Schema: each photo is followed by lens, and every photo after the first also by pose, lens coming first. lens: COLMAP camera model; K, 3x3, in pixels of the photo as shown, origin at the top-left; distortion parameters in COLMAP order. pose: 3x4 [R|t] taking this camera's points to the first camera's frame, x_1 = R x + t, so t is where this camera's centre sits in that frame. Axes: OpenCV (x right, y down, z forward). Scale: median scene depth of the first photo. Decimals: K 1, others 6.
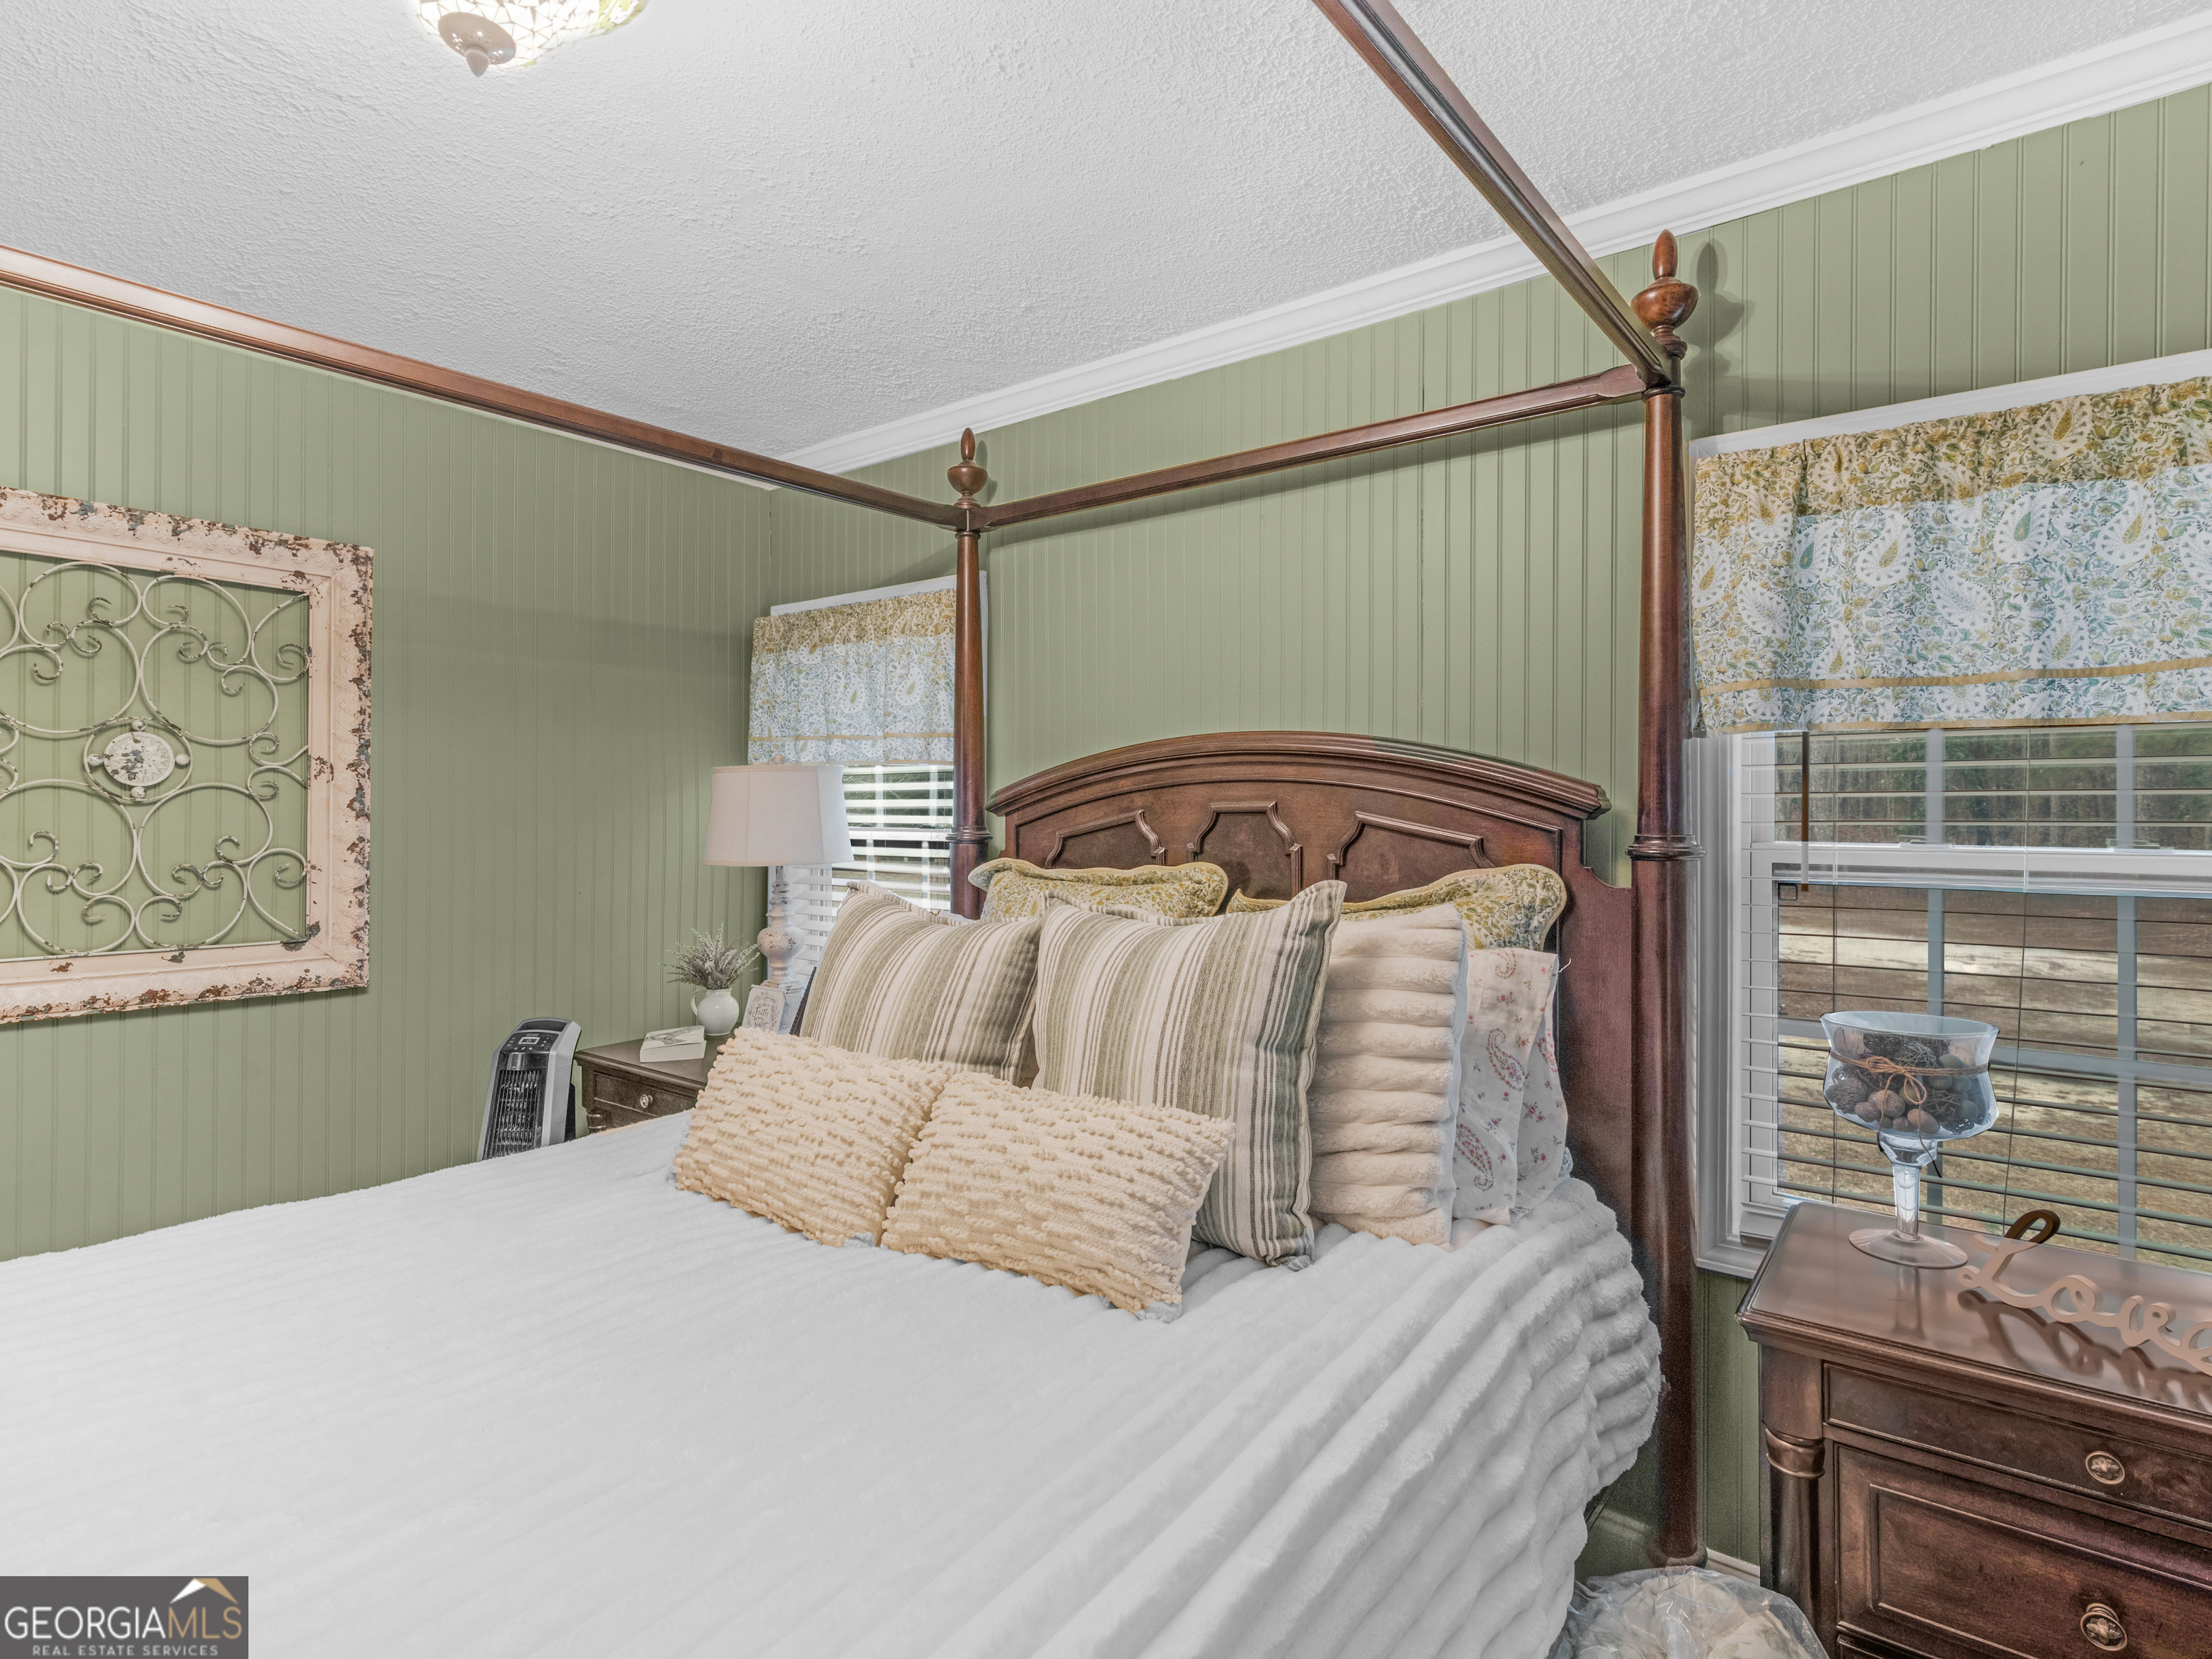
lens RADIAL K [[1112.7, 0, 1101.3], [0, 1112.7, 810.8], [0, 0, 1]] dist [-0.002222, -0.000508]
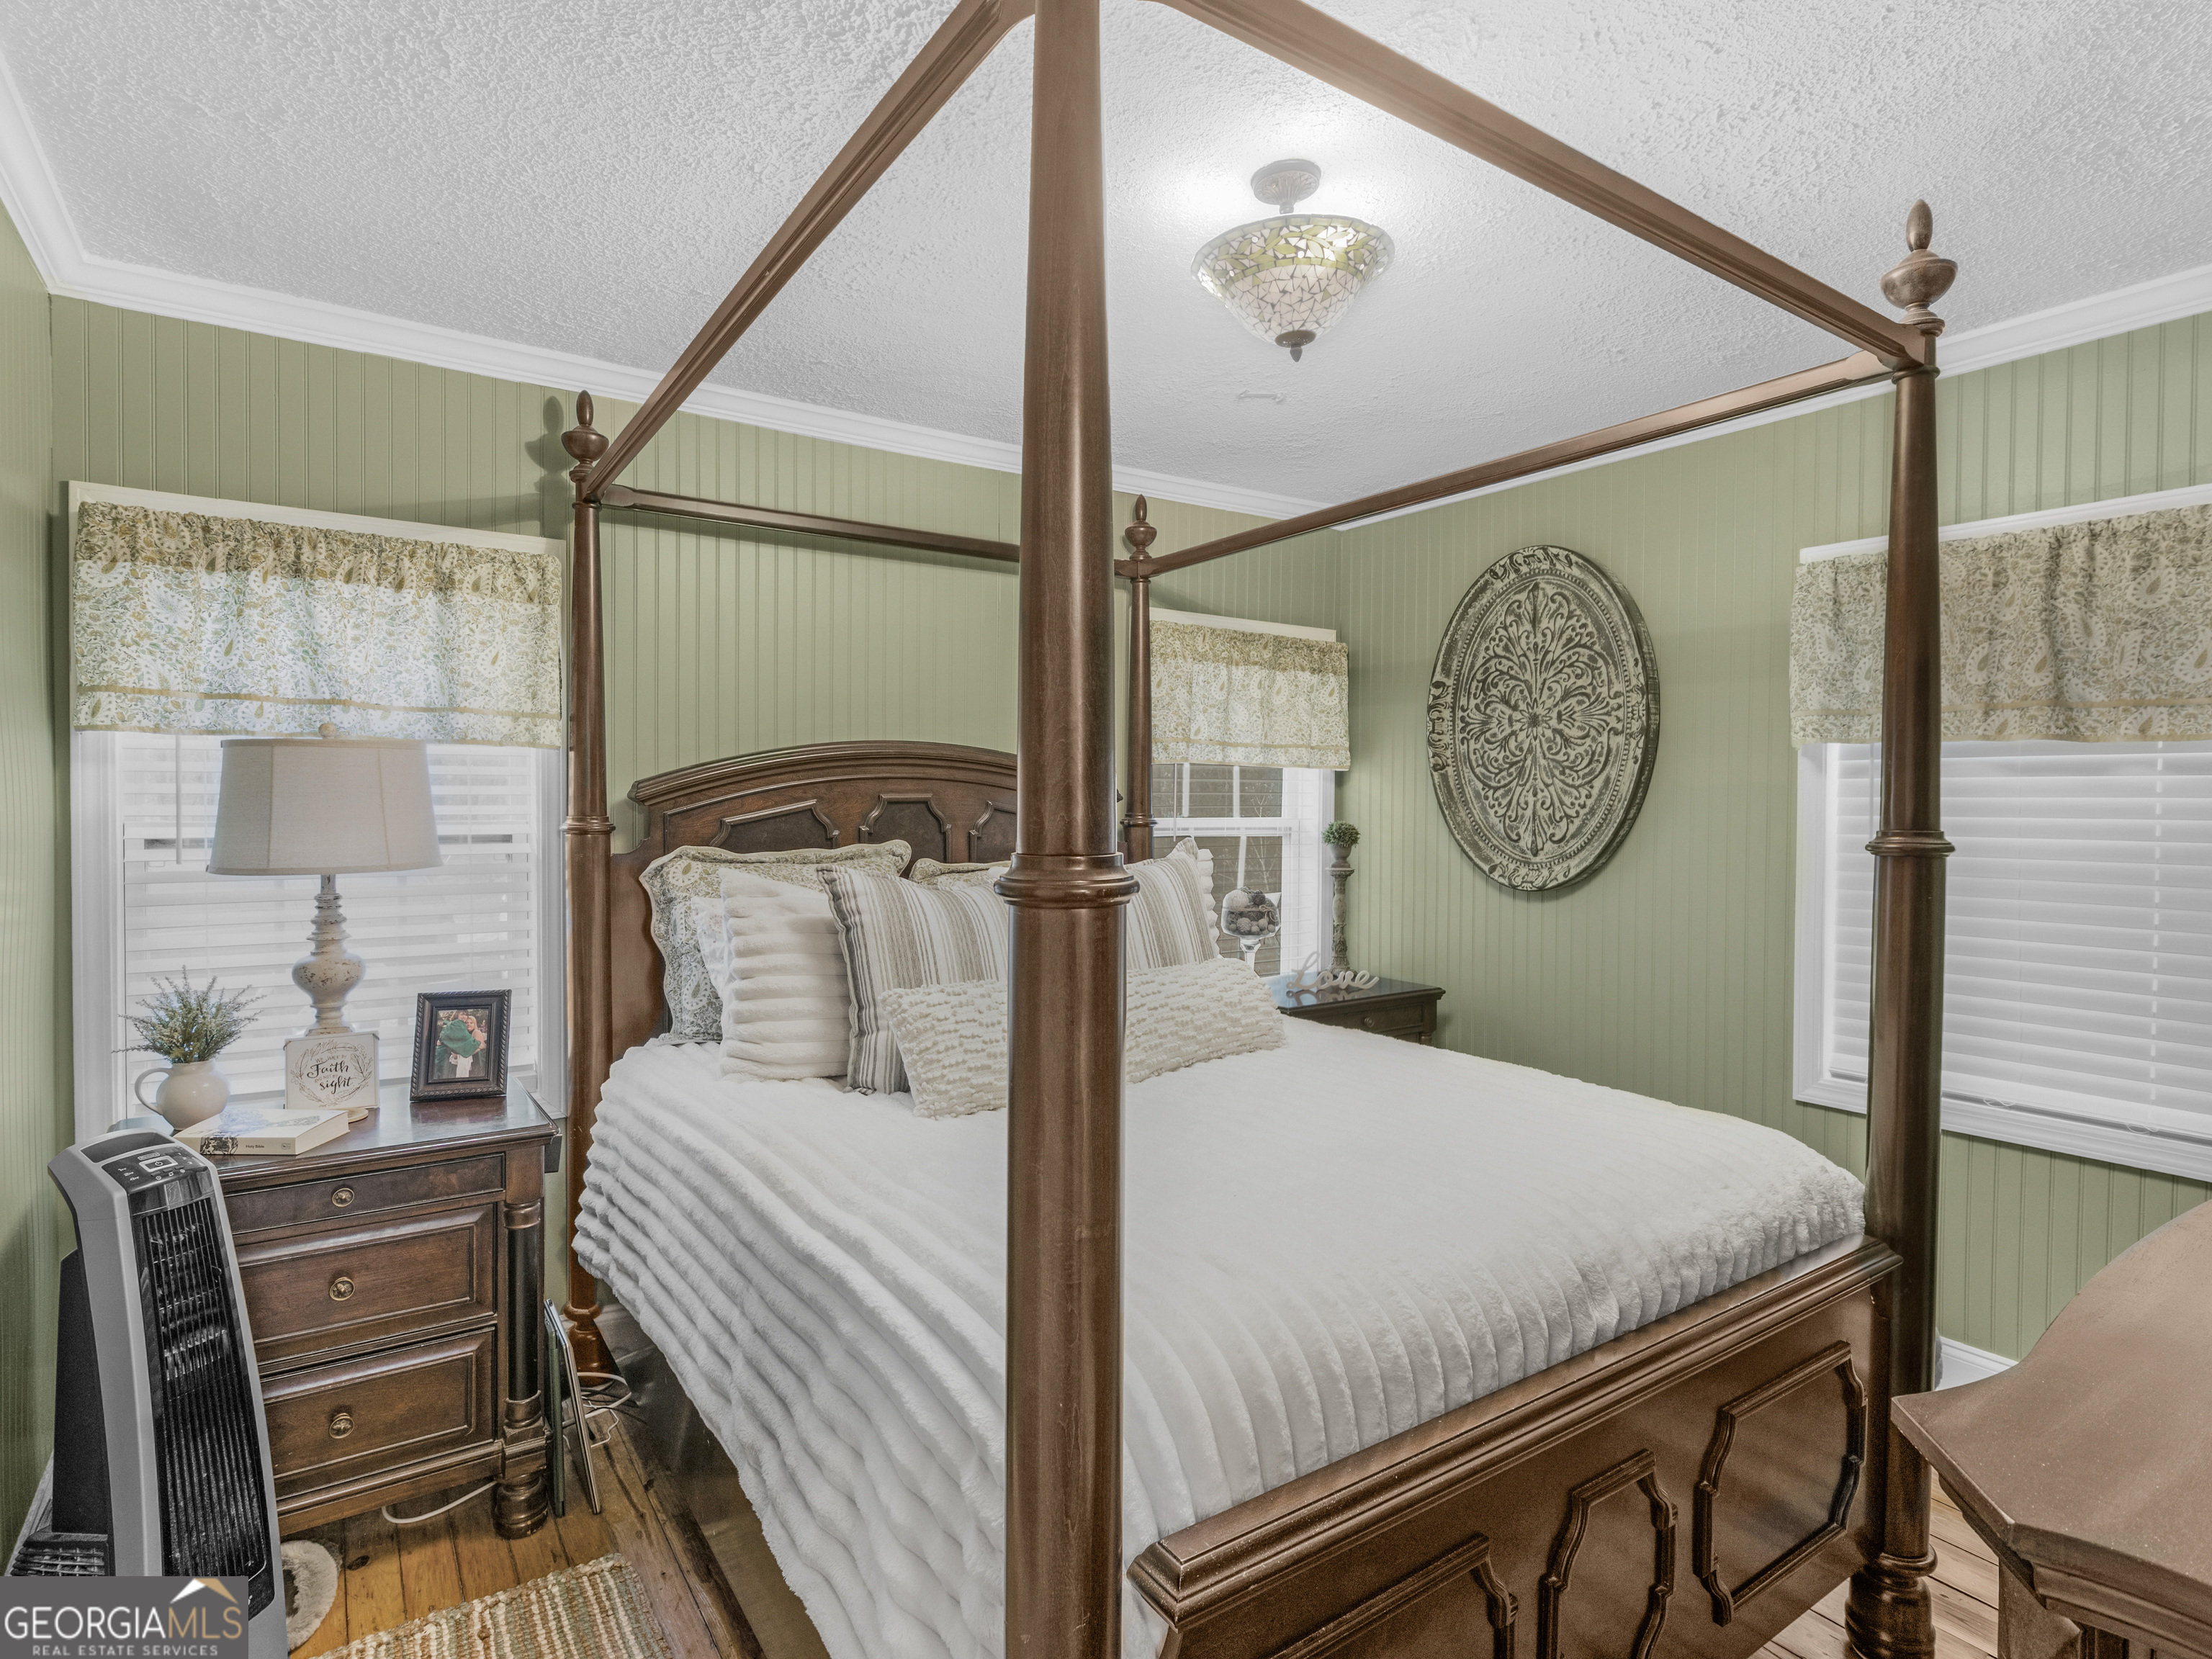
lens RADIAL K [[1176.7, 0, 1103.2], [0, 1176.7, 831.4], [0, 0, 1]] dist [-0.002802, -0.001061]
pose [[0.319281, -0.023539, 0.947368, -1.538777], [-0.002246, 0.999670, 0.025595, 0.000288], [-0.947657, -0.010299, 0.319123, 0.449206]]
